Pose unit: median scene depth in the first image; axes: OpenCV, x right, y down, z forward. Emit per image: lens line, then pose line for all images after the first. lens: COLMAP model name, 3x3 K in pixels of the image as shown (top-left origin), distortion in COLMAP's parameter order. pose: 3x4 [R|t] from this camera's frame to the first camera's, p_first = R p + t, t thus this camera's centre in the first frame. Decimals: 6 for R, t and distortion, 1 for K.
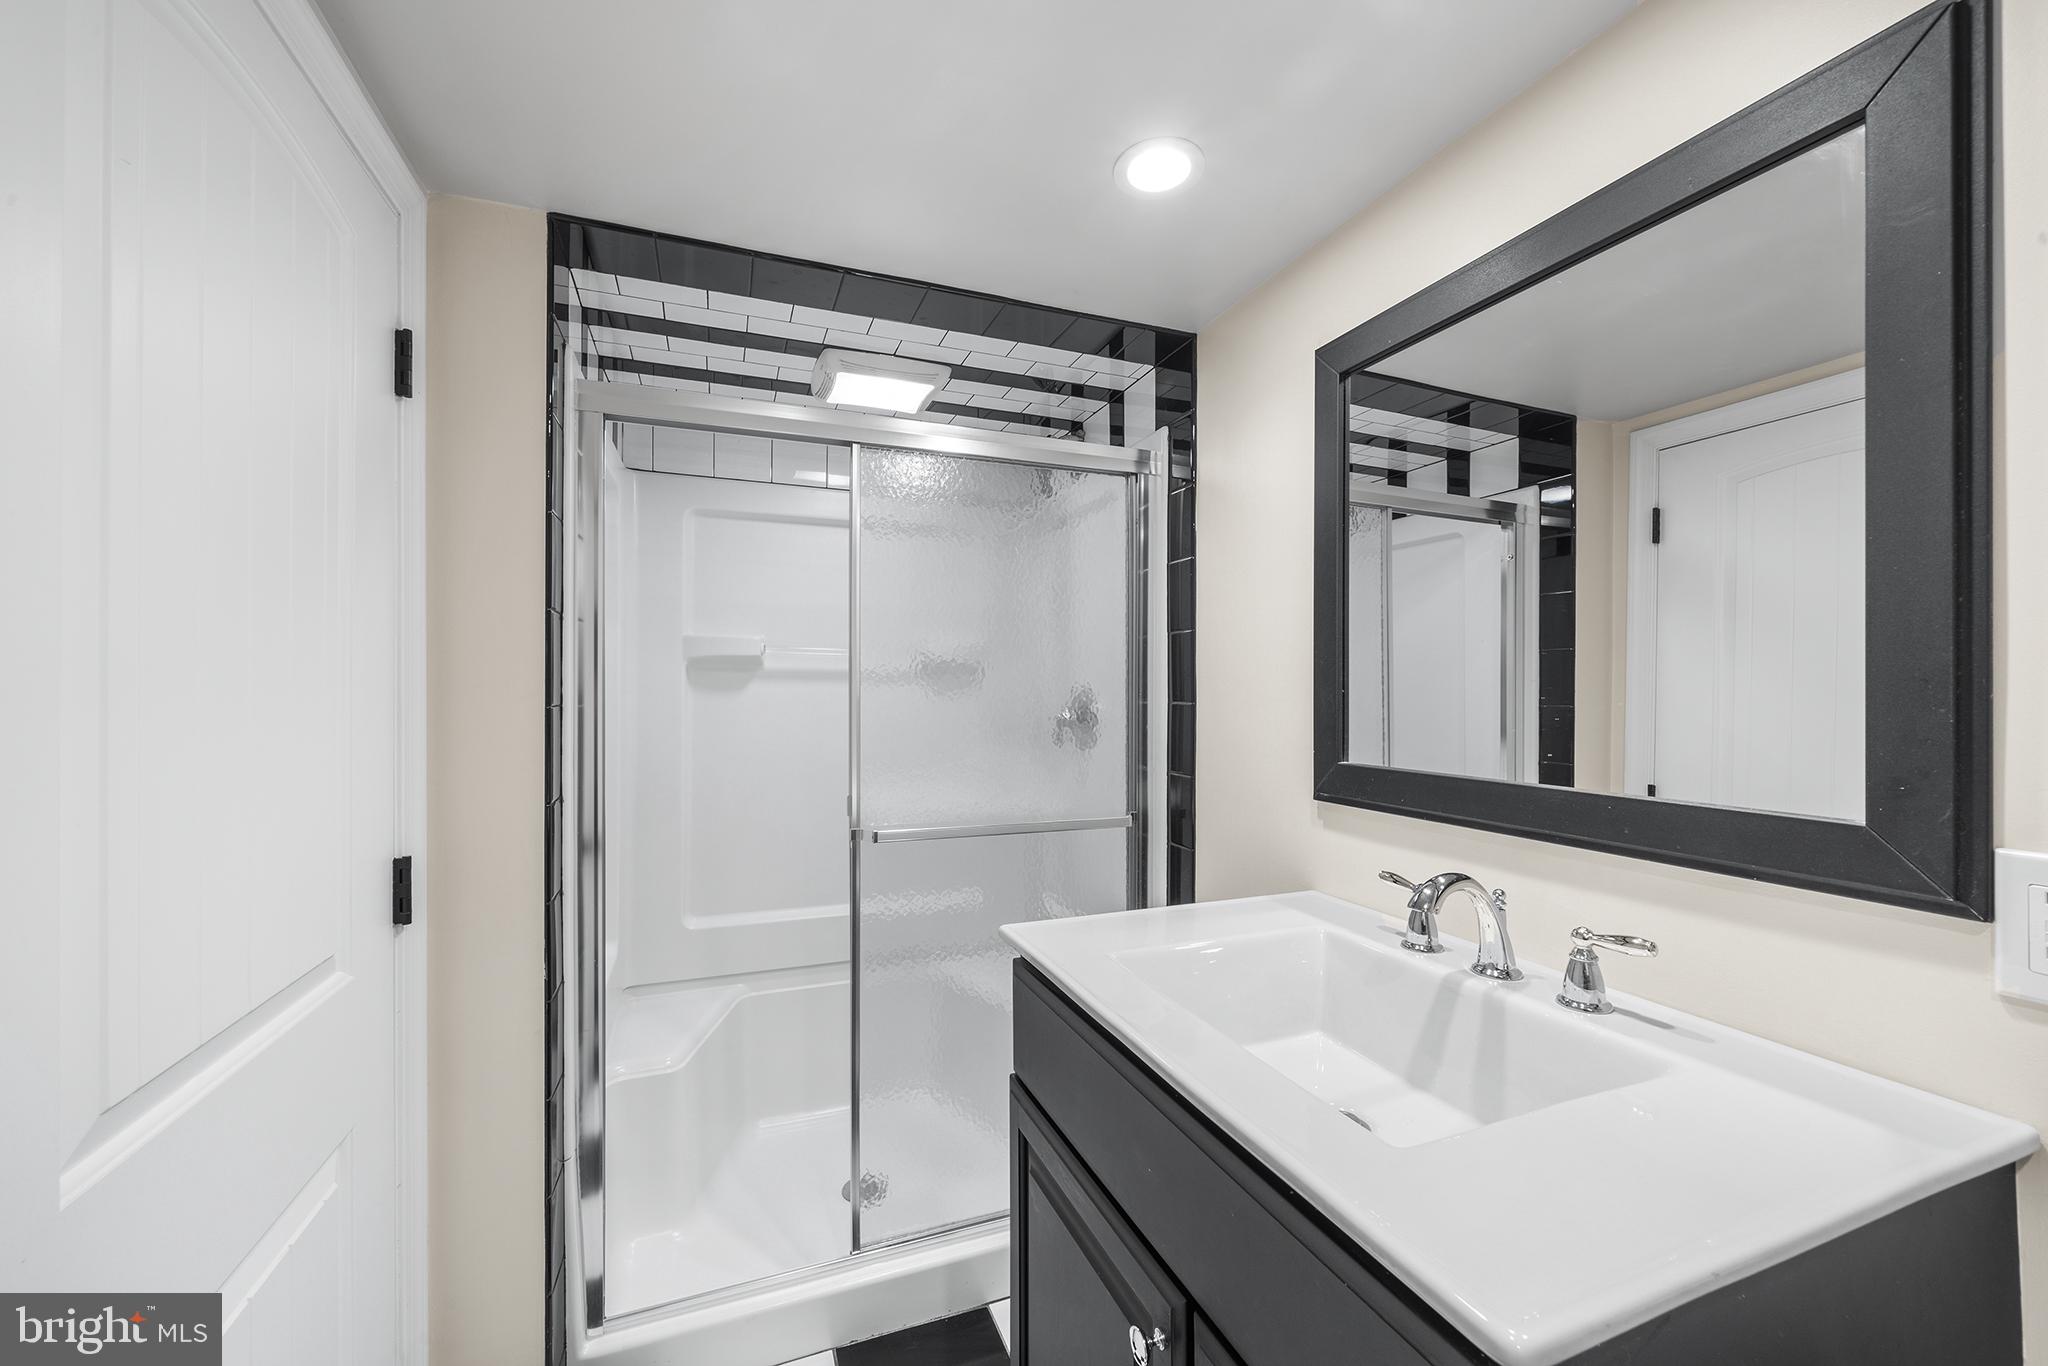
lens RADIAL K [[781.1, 0, 1021.5], [0, 781.1, 693.1], [0, 0, 1]] dist [0.000373, -0.000145]
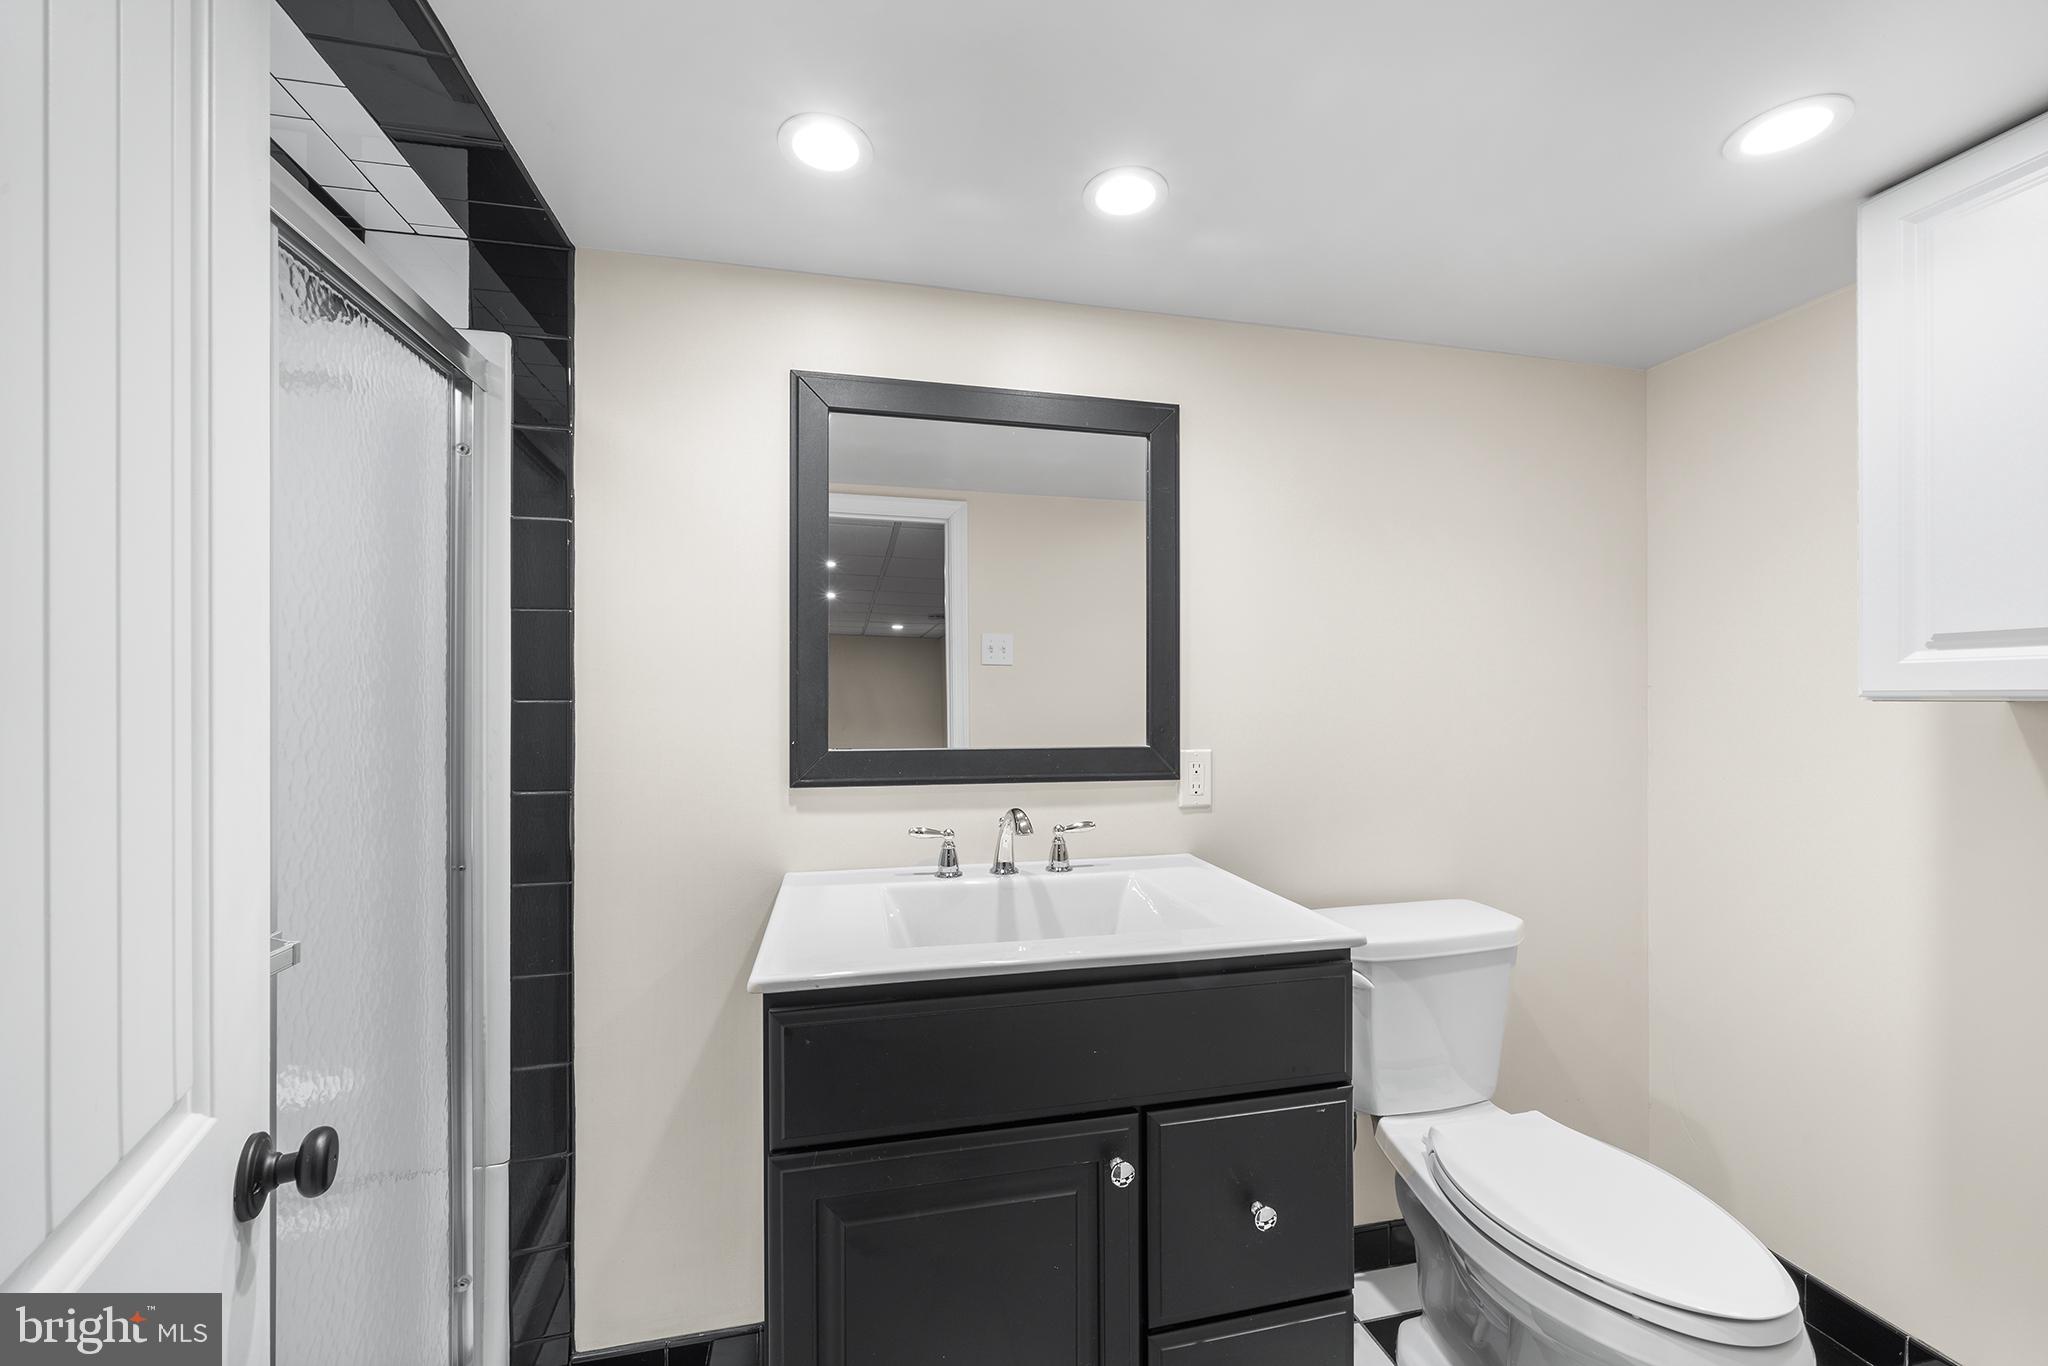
lens RADIAL K [[781.1, 0, 1022.1], [0, 781.1, 689.2], [0, 0, 1]] dist [0.000373, -0.000145]
pose [[0.151162, 0.002283, 0.988506, -1.023676], [-0.003415, 0.999993, -0.001788, 0.001081], [-0.988503, -0.003105, 0.151168, 0.829439]]
